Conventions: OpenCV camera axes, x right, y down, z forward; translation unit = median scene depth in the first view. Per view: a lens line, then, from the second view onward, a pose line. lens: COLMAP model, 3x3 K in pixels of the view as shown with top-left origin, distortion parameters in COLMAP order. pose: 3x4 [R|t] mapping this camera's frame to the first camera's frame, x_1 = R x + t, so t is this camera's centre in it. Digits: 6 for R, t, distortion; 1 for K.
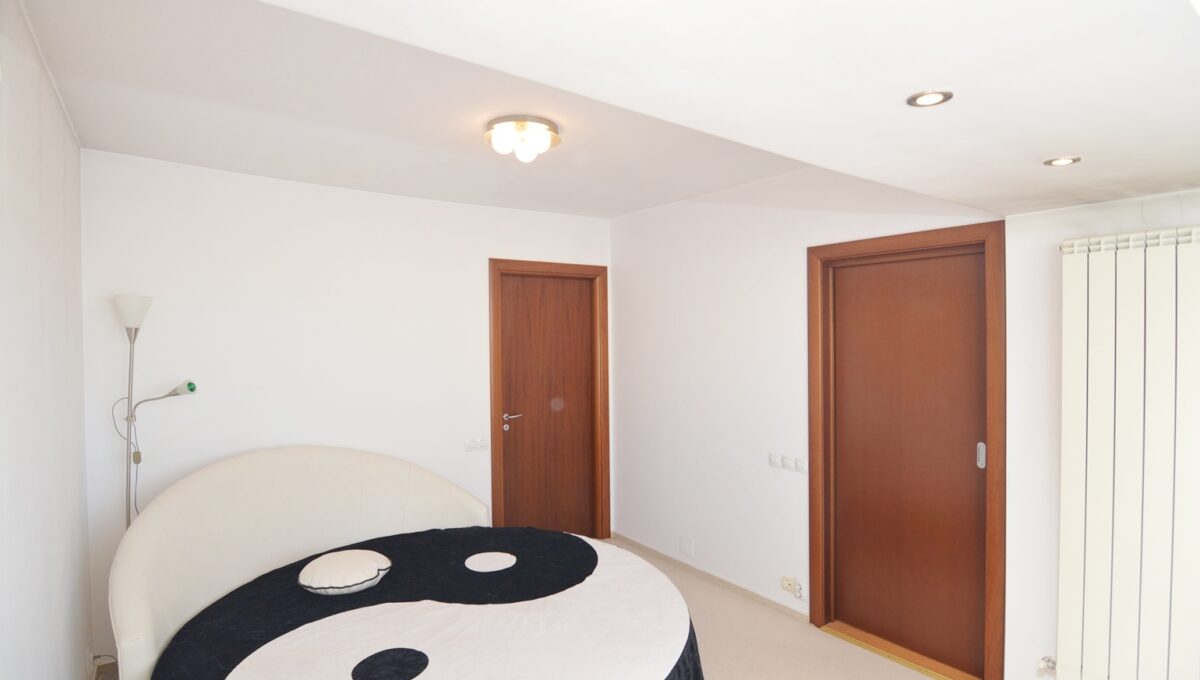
lens RADIAL K [[589.9, 0, 596.1], [0, 589.9, 340.5], [0, 0, 1]] dist [0.001491, -0.015966]
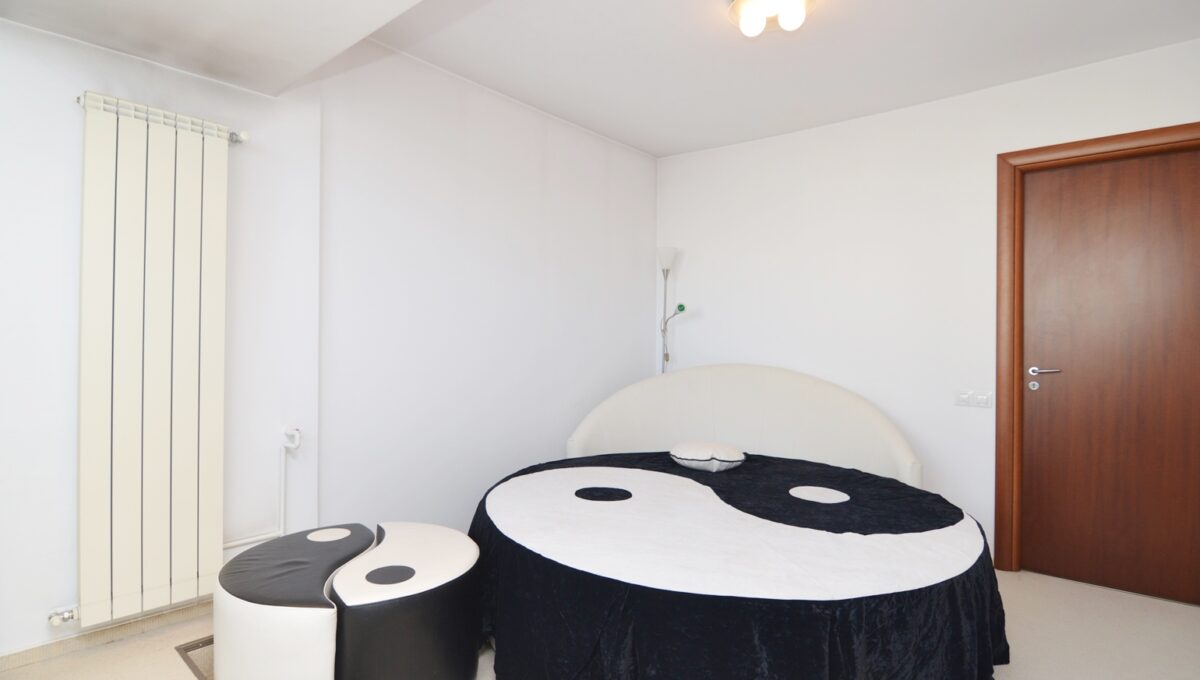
lens RADIAL K [[589.9, 0, 596.1], [0, 589.9, 340.5], [0, 0, 1]] dist [0.001491, -0.015966]
pose [[0.193993, 0.008476, -0.980966, 0.659308], [-0.034661, 0.999398, 0.001781, 0.166205], [0.980390, 0.033656, 0.194169, 0.527878]]
